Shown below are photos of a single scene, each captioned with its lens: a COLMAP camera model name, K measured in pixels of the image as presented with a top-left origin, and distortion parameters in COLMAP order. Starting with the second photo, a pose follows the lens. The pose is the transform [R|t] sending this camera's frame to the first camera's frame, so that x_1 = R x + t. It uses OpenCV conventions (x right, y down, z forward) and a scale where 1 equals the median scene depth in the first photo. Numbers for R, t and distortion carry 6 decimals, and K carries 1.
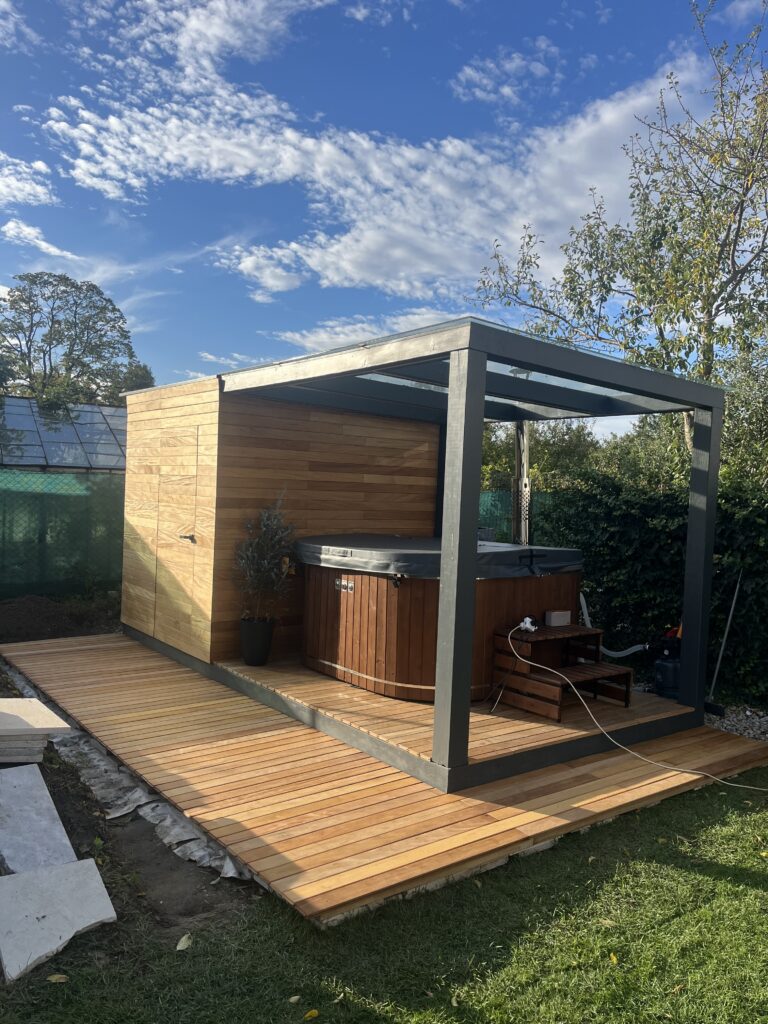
lens RADIAL K [[780.8, 0, 385.1], [0, 780.8, 518.5], [0, 0, 1]] dist [0.034521, -0.074095]
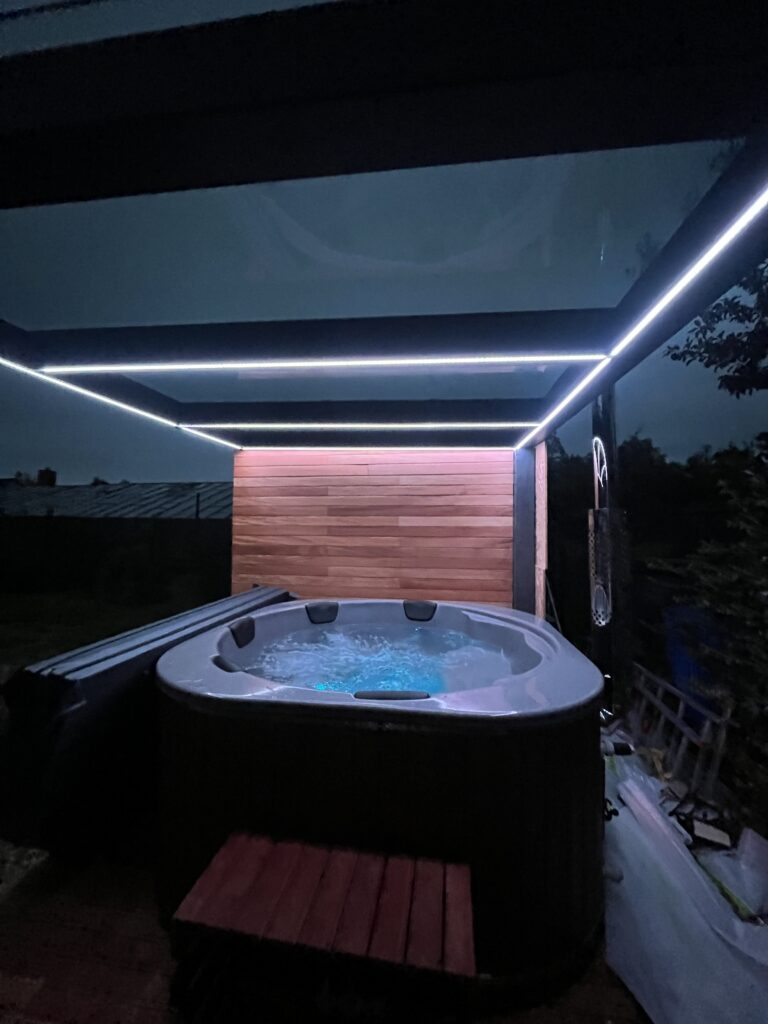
lens RADIAL K [[411.4, 0, 381.7], [0, 411.4, 511.3], [0, 0, 1]] dist [0.002205, 0.000577]
pose [[0.684821, -0.068168, -0.725516, 0.304411], [-0.007906, 0.994861, -0.100939, -0.014857], [0.728668, 0.074861, 0.680763, 0.667978]]
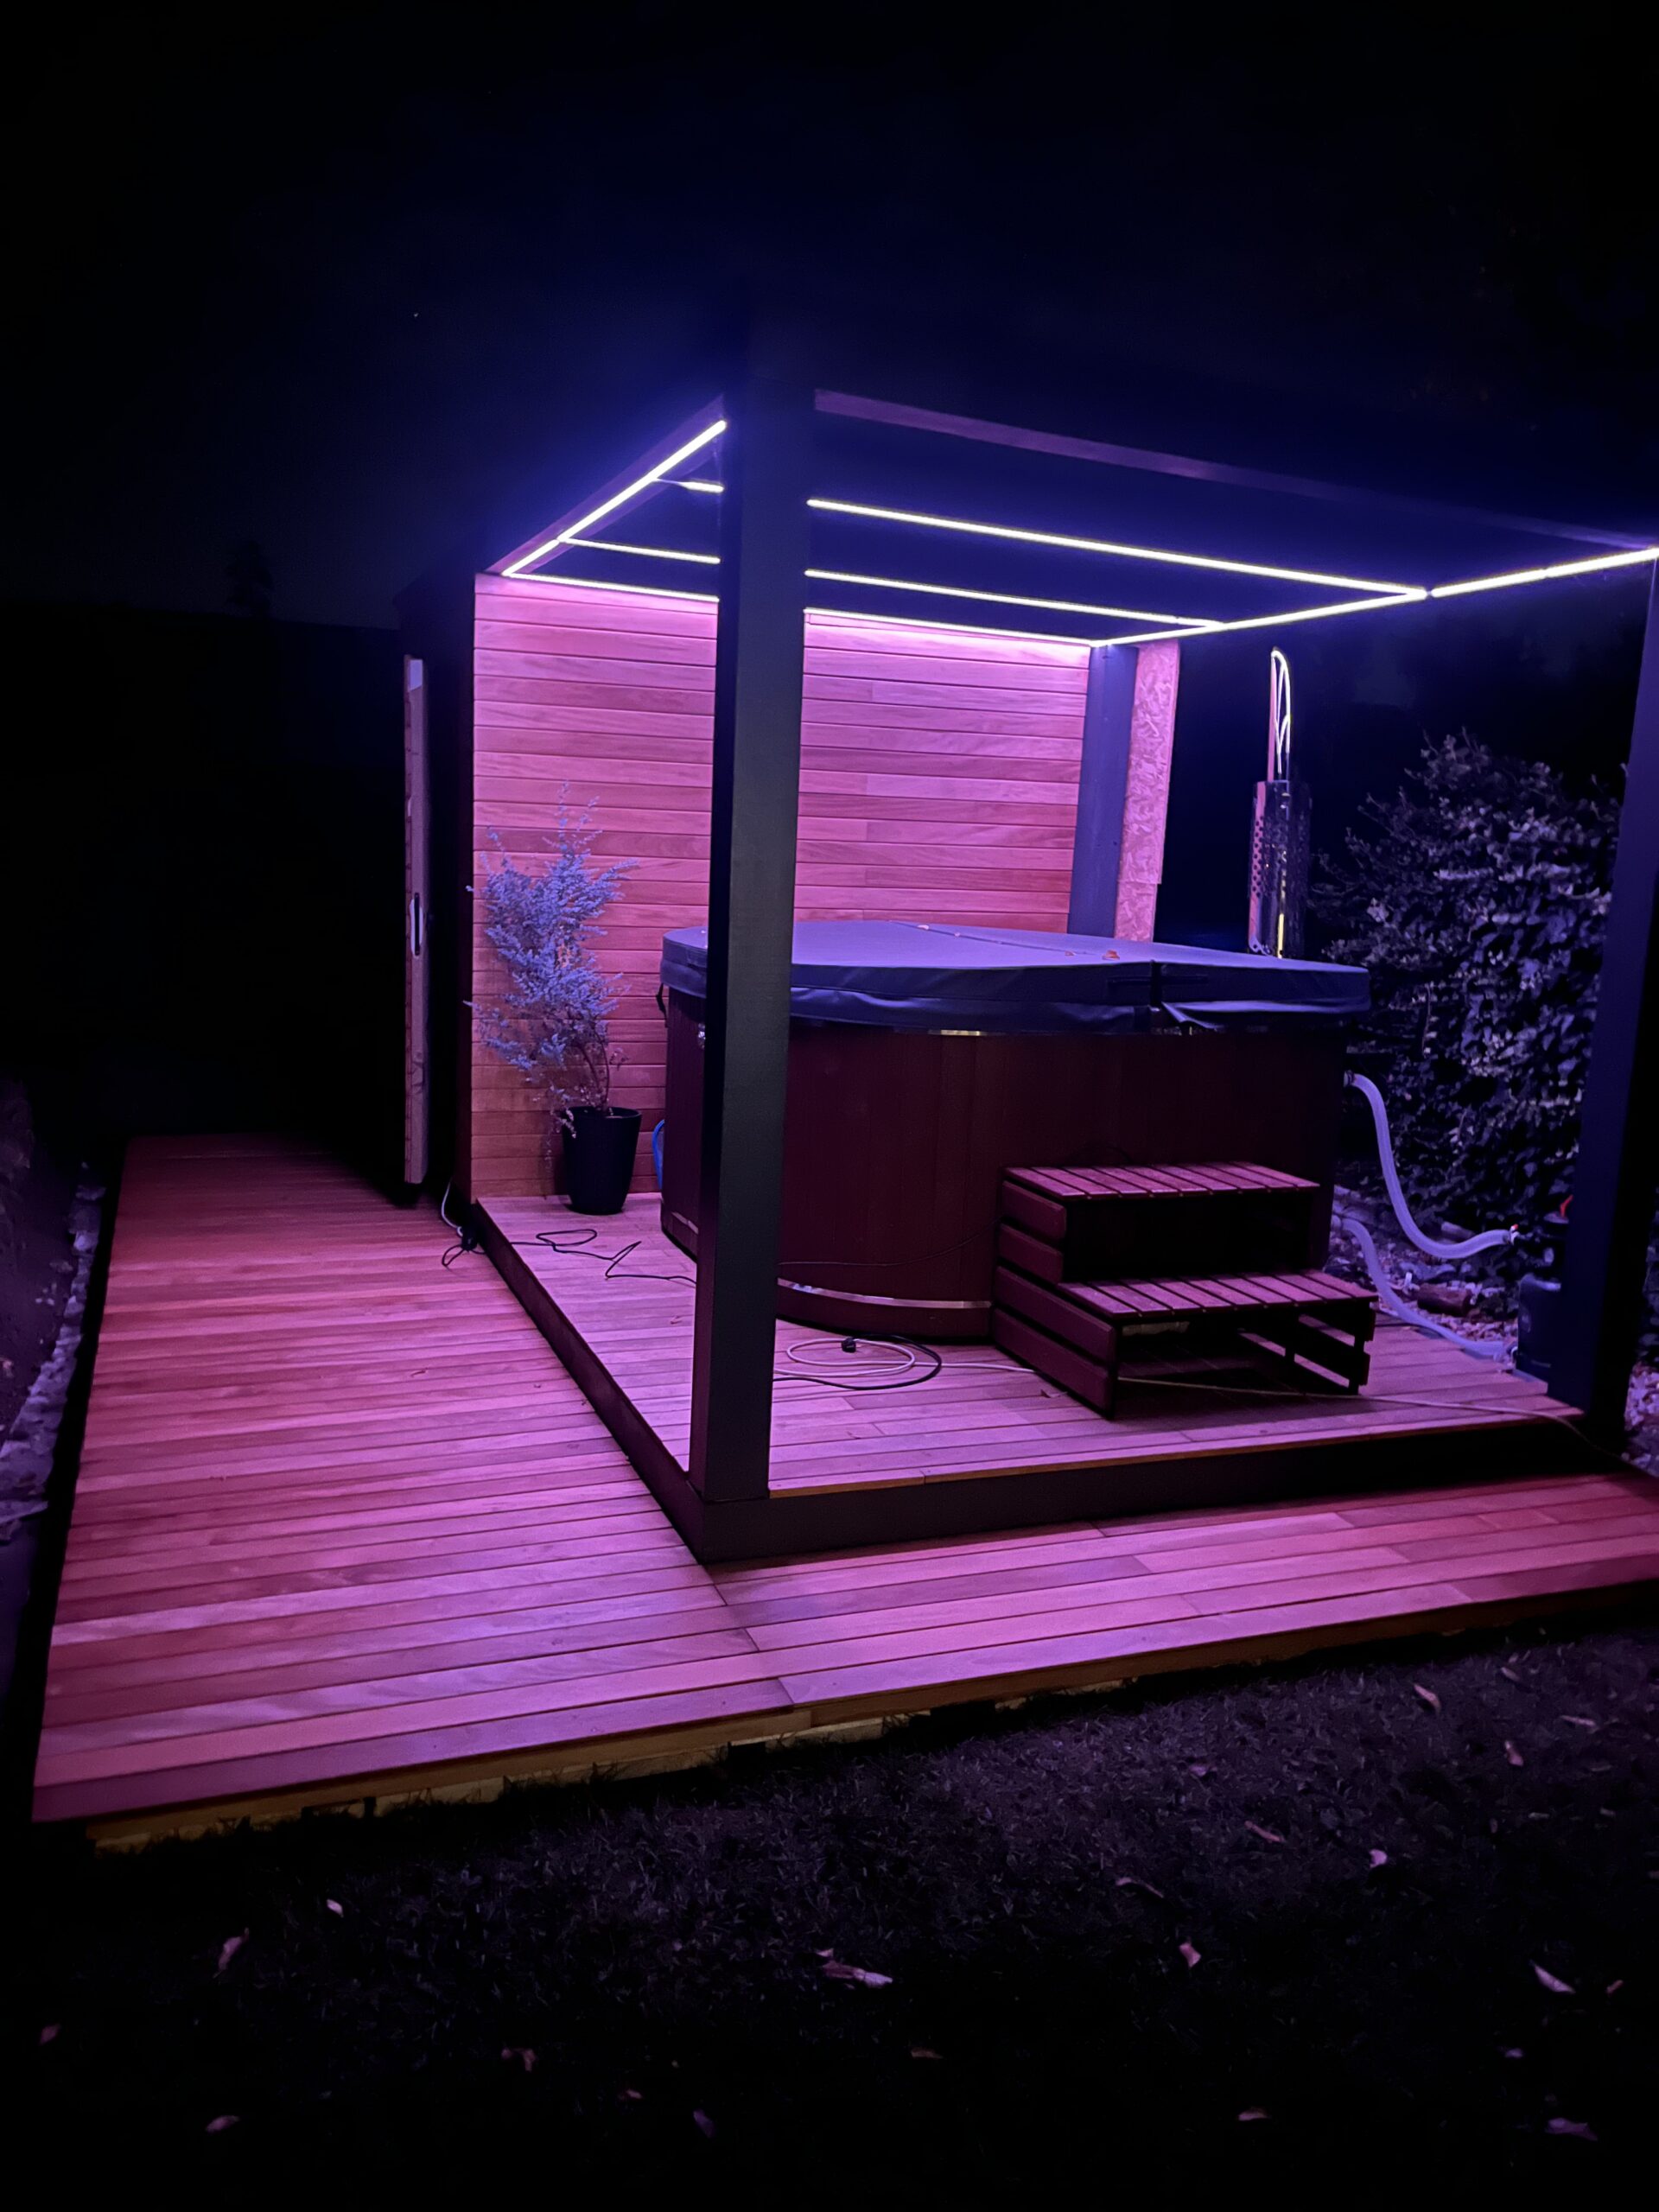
lens RADIAL K [[1686.6, 0, 827.6], [0, 1686.6, 1112.1], [0, 0, 1]] dist [0.034521, -0.074095]
pose [[0.956065, 0.050563, -0.288761, 0.219253], [-0.014918, 0.992128, 0.124335, 0.009808], [0.292775, -0.114565, 0.949293, 0.134780]]
